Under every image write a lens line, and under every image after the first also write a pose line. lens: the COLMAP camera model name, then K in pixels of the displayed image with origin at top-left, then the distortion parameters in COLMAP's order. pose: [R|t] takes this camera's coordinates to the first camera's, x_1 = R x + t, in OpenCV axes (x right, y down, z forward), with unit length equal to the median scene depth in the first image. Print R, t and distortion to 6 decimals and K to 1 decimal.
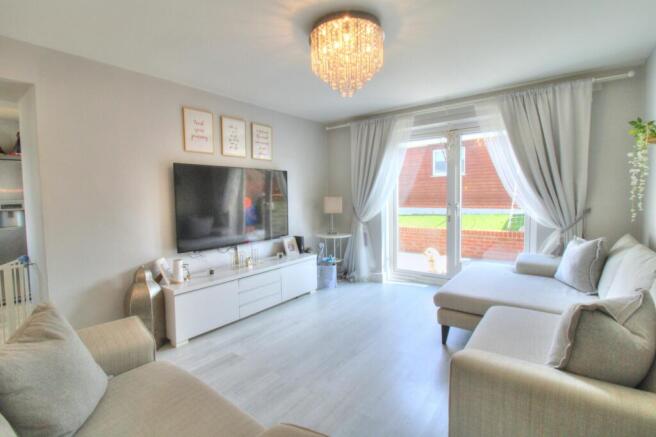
lens RADIAL K [[302.7, 0, 328.7], [0, 302.7, 217.2], [0, 0, 1]] dist [-0.029160, -0.002180]
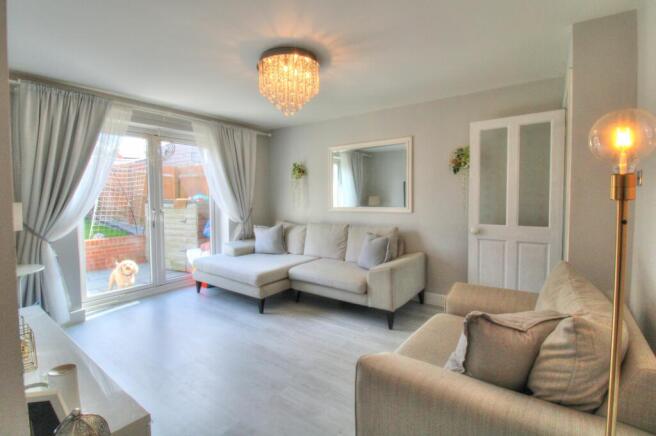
lens RADIAL K [[302.7, 0, 329.0], [0, 302.7, 214.0], [0, 0, 1]] dist [-0.029160, -0.002180]
pose [[-0.034713, -0.040476, 0.998577, -0.640513], [0.075090, 0.996250, 0.042992, -0.029679], [-0.996572, 0.076475, -0.031544, 0.500344]]
